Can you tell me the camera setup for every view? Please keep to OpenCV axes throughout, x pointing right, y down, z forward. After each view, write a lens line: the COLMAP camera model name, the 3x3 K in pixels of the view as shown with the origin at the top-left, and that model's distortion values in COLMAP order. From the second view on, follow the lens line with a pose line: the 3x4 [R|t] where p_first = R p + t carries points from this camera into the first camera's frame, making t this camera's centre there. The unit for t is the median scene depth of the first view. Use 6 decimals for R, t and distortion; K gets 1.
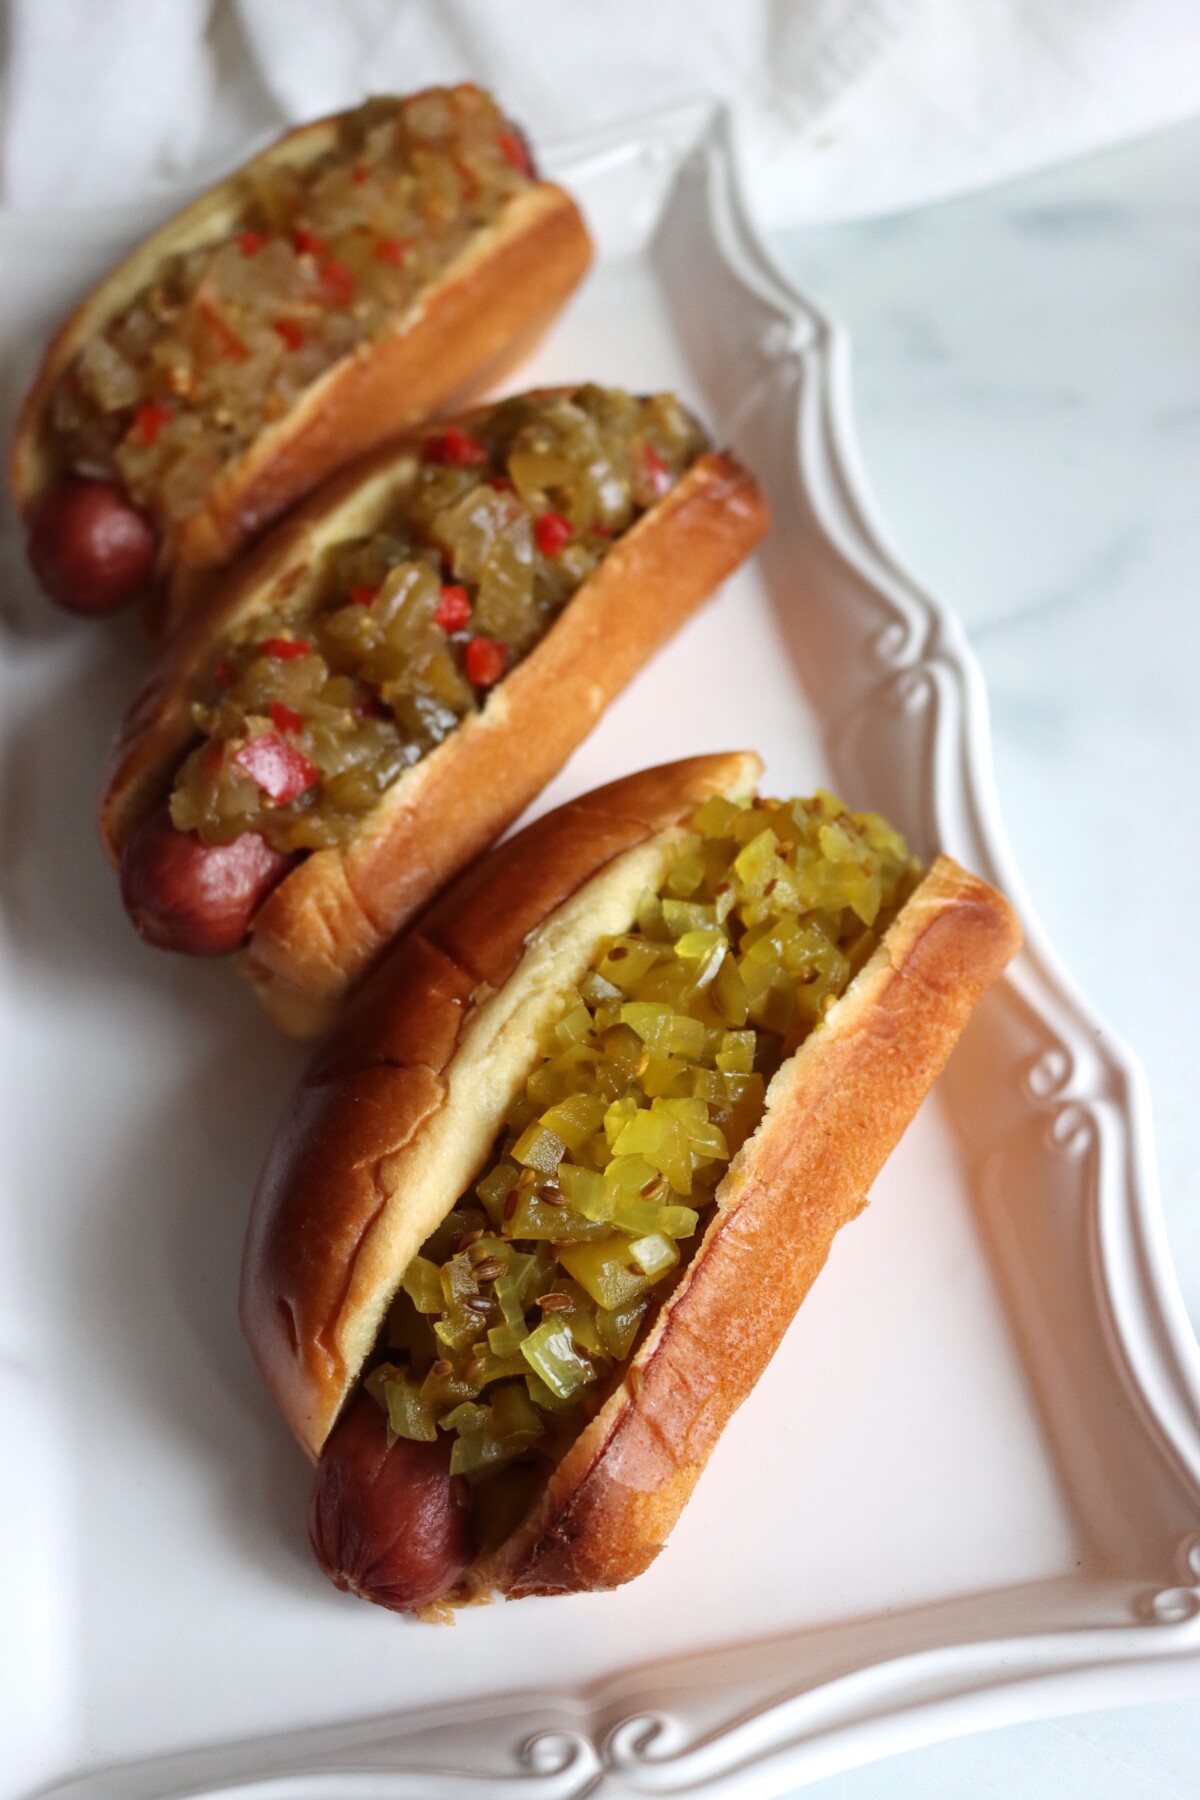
lens RADIAL K [[2296.6, 0, 600.0], [0, 2296.6, 900.0], [0, 0, 1]] dist [-0.082401, 0.069610]
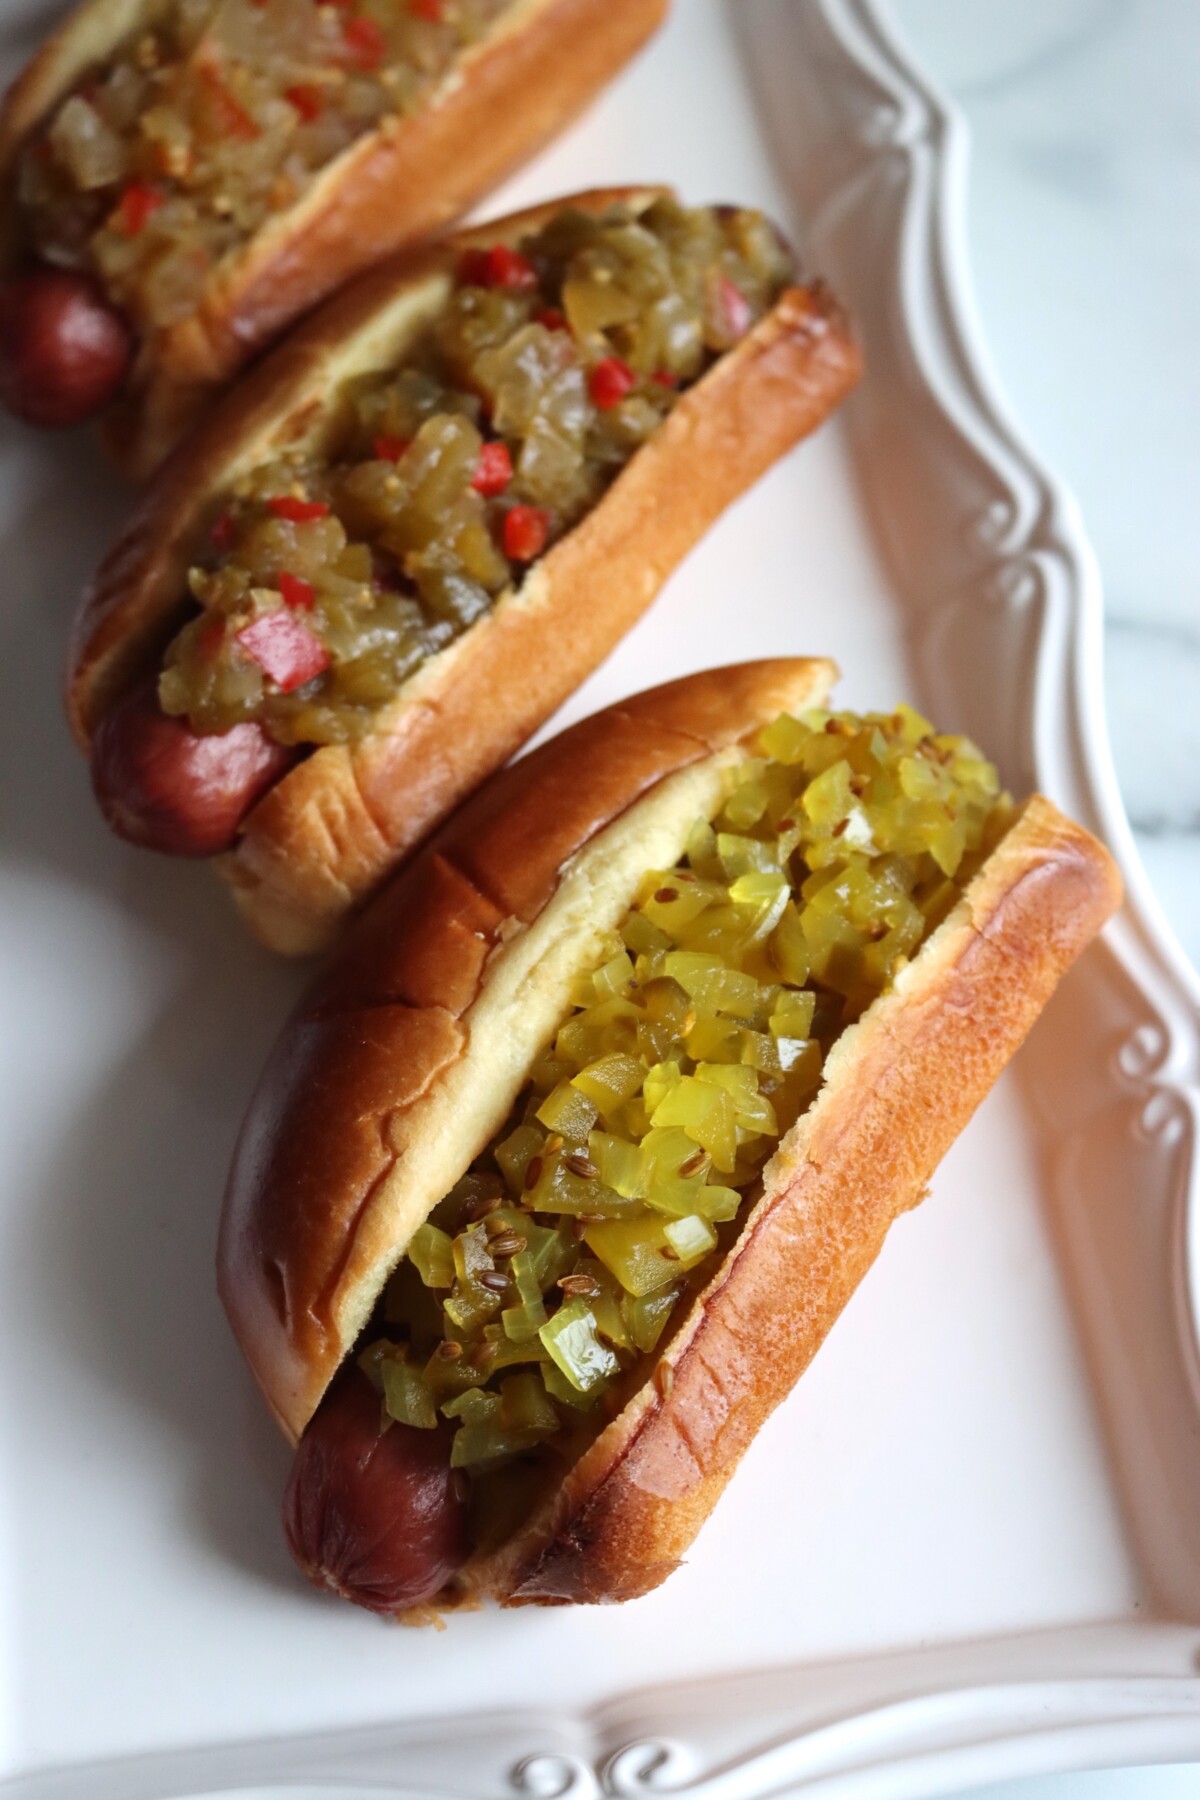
lens RADIAL K [[3086.6, 0, 600.0], [0, 3086.6, 900.0], [0, 0, 1]] dist [0.023563, -0.143573]
pose [[0.997892, 0.061671, 0.020192, -0.040951], [-0.062984, 0.995369, 0.072617, -0.058485], [-0.015620, -0.073736, 0.997155, -0.184802]]
